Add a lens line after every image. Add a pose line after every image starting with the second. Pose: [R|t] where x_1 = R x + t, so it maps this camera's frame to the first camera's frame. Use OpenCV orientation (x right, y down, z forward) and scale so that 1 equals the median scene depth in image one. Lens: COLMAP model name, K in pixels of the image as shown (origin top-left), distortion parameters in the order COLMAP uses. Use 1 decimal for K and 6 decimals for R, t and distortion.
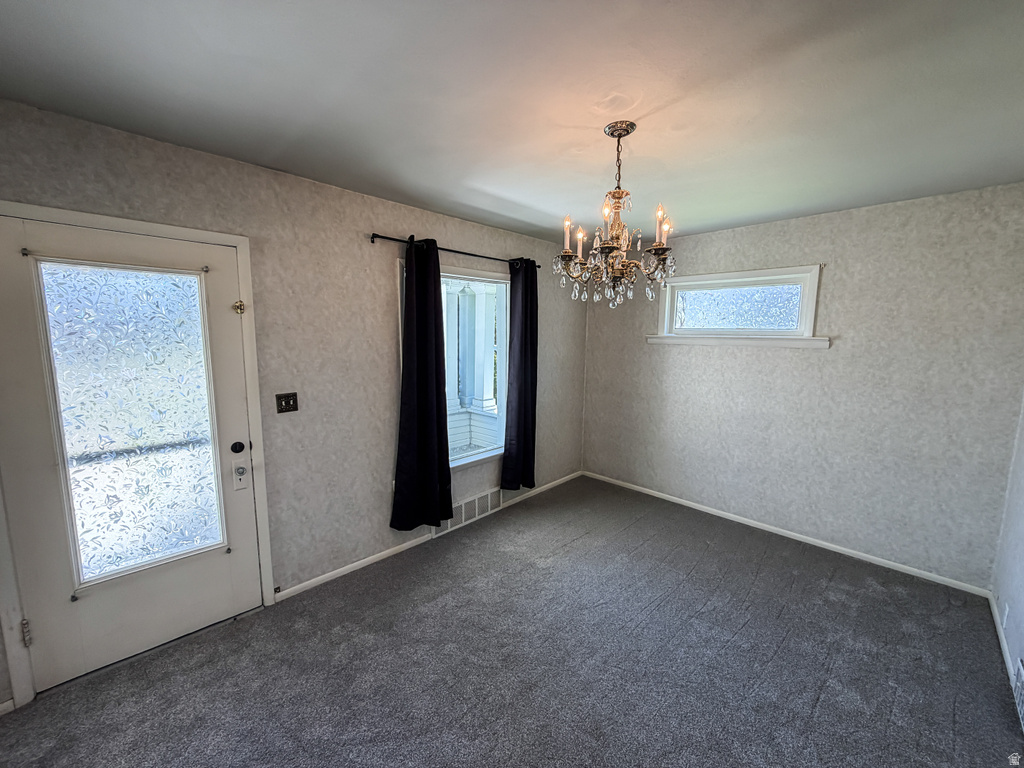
lens RADIAL K [[403.6, 0, 509.4], [0, 403.6, 381.6], [0, 0, 1]] dist [-0.001979, 0.000378]
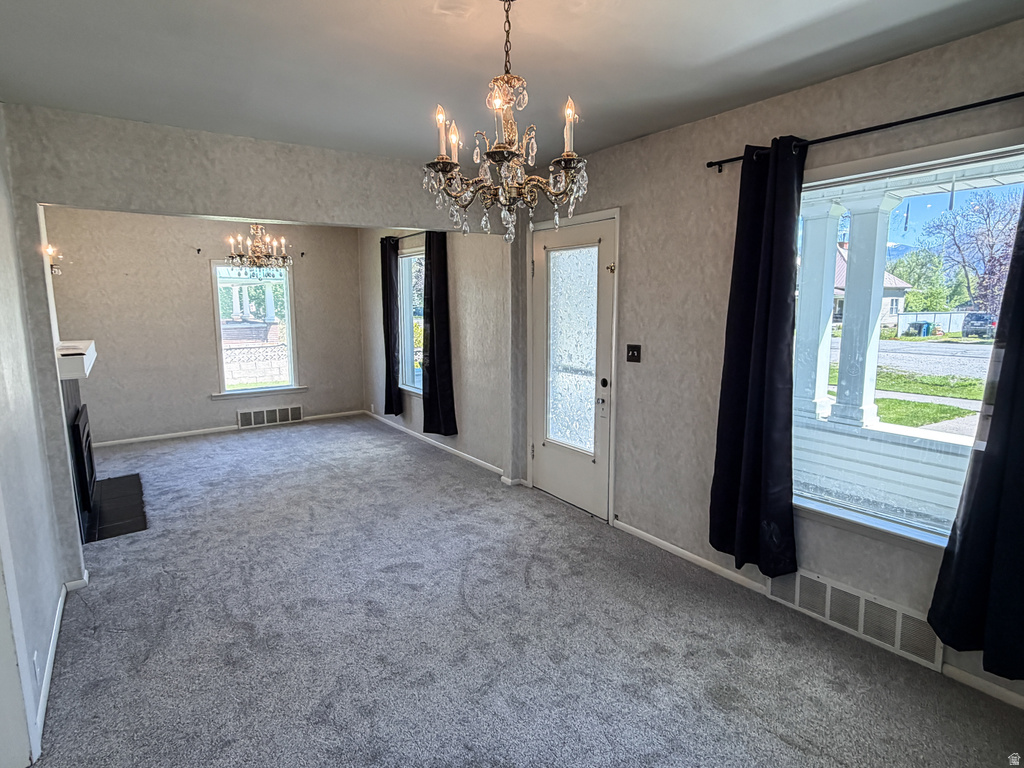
lens RADIAL K [[565.2, 0, 511.3], [0, 565.2, 386.5], [0, 0, 1]] dist [0.001595, 0.000082]
pose [[-0.179865, 0.140990, -0.973535, 0.981526], [-0.111668, 0.980351, 0.162608, -0.069485], [0.977332, 0.137960, -0.160587, 0.922378]]
